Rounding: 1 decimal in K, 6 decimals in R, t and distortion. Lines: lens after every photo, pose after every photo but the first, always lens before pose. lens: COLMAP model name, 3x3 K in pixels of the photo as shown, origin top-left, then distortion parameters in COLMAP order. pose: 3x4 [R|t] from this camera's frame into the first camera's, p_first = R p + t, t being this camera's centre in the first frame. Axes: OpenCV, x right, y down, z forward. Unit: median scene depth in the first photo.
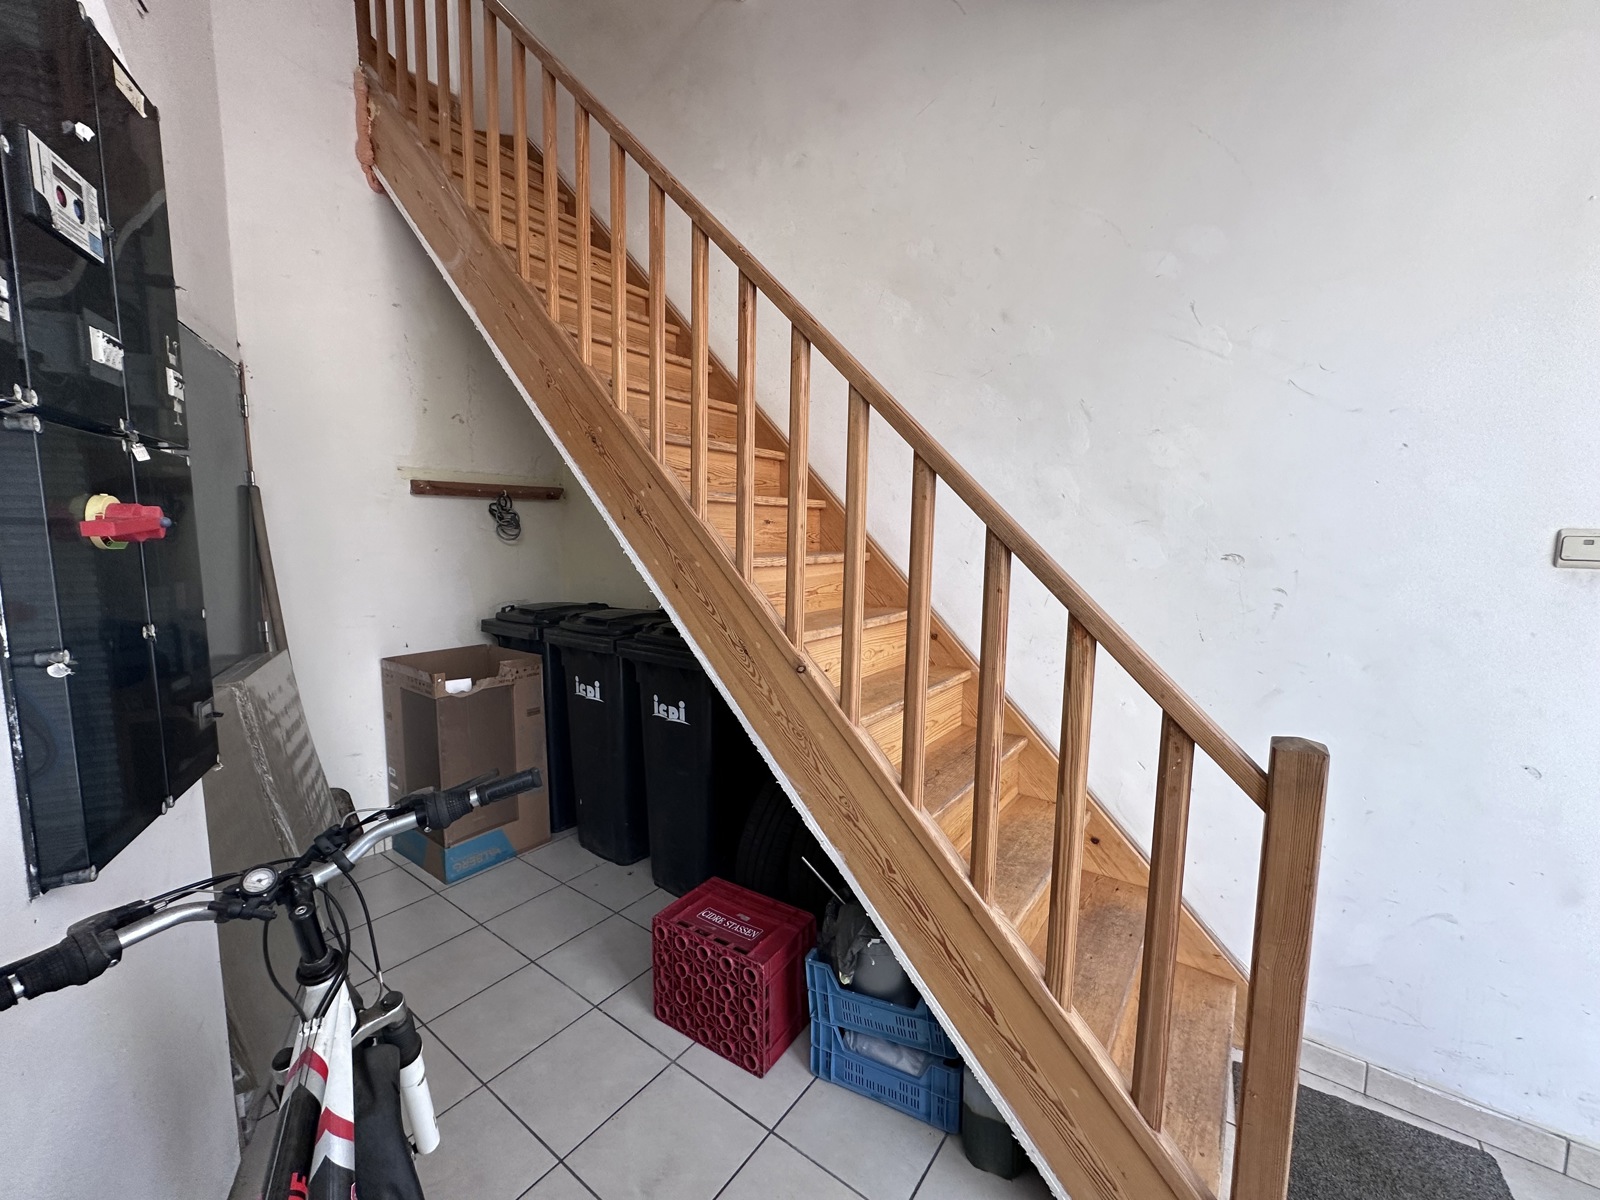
lens RADIAL K [[639.7, 0, 799.9], [0, 639.7, 597.0], [0, 0, 1]] dist [0.000661, -0.000108]
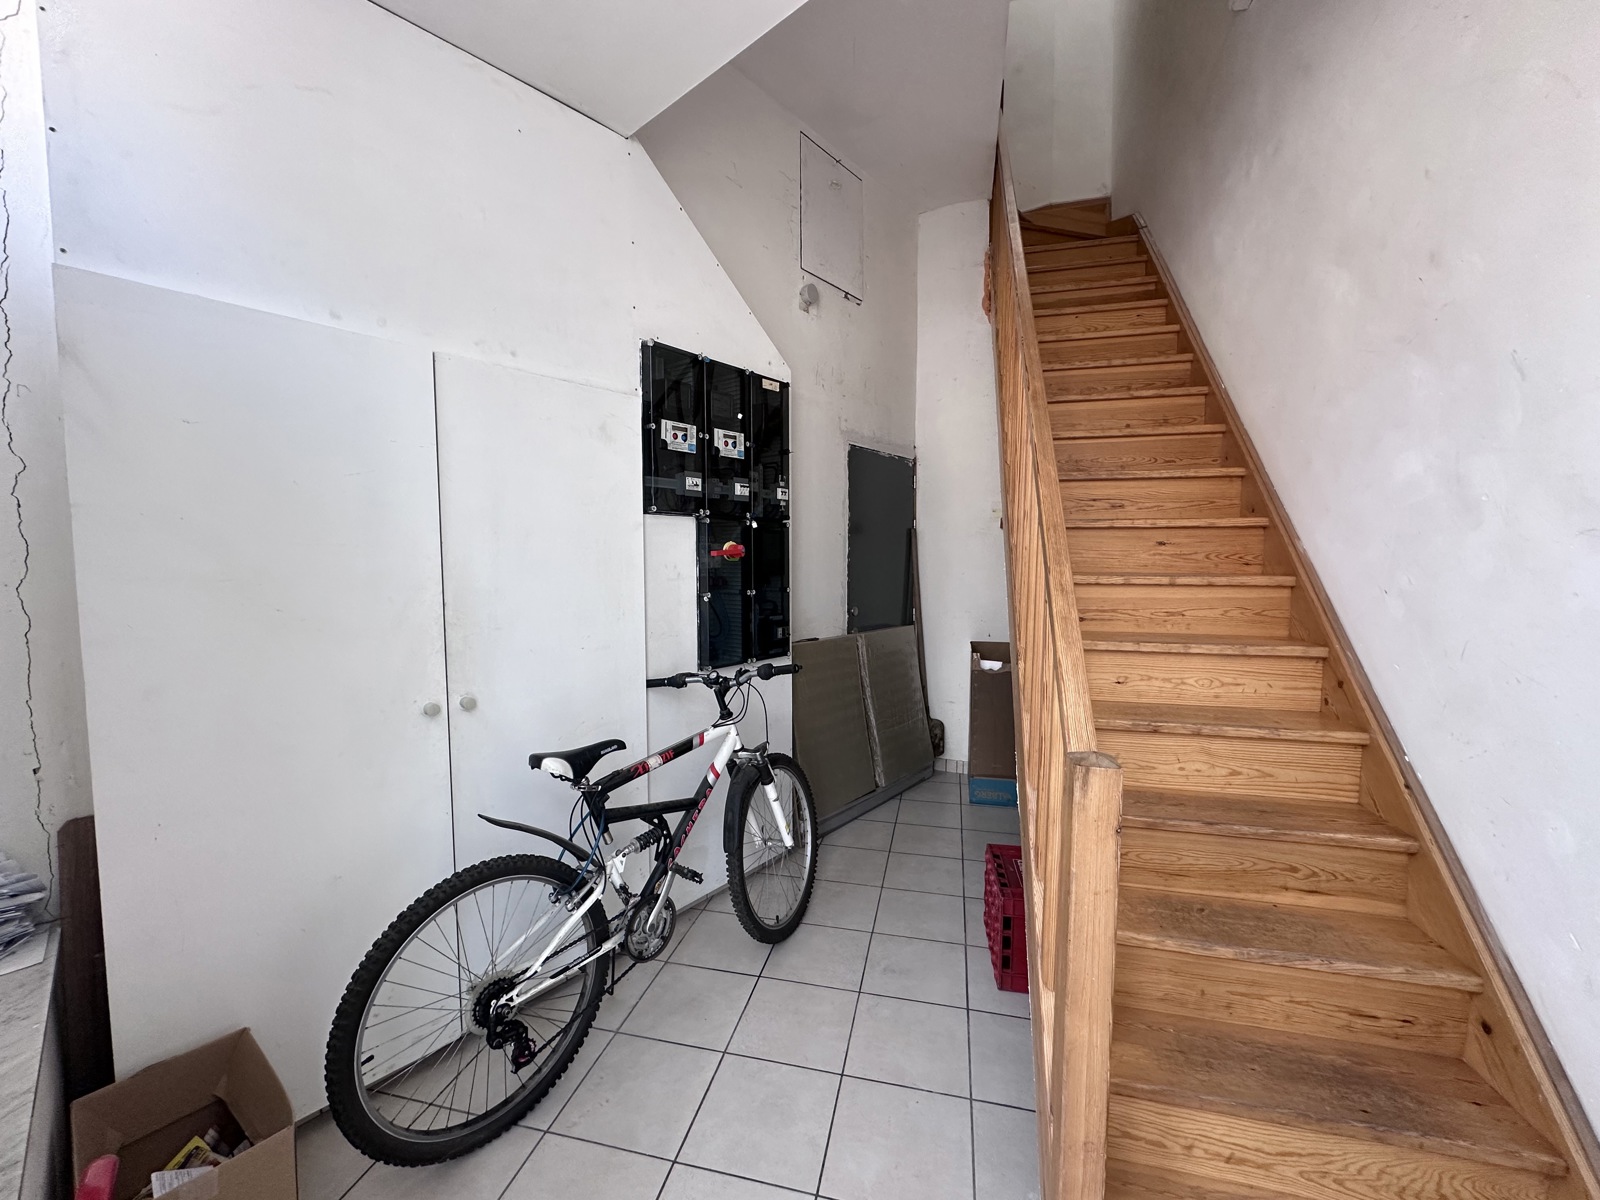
lens RADIAL K [[639.7, 0, 803.1], [0, 639.7, 599.9], [0, 0, 1]] dist [0.000661, -0.000108]
pose [[0.390396, 0.060492, -0.918657, 0.786994], [-0.091195, 0.995473, 0.026795, -0.002469], [0.916119, 0.073316, 0.394145, 0.086415]]
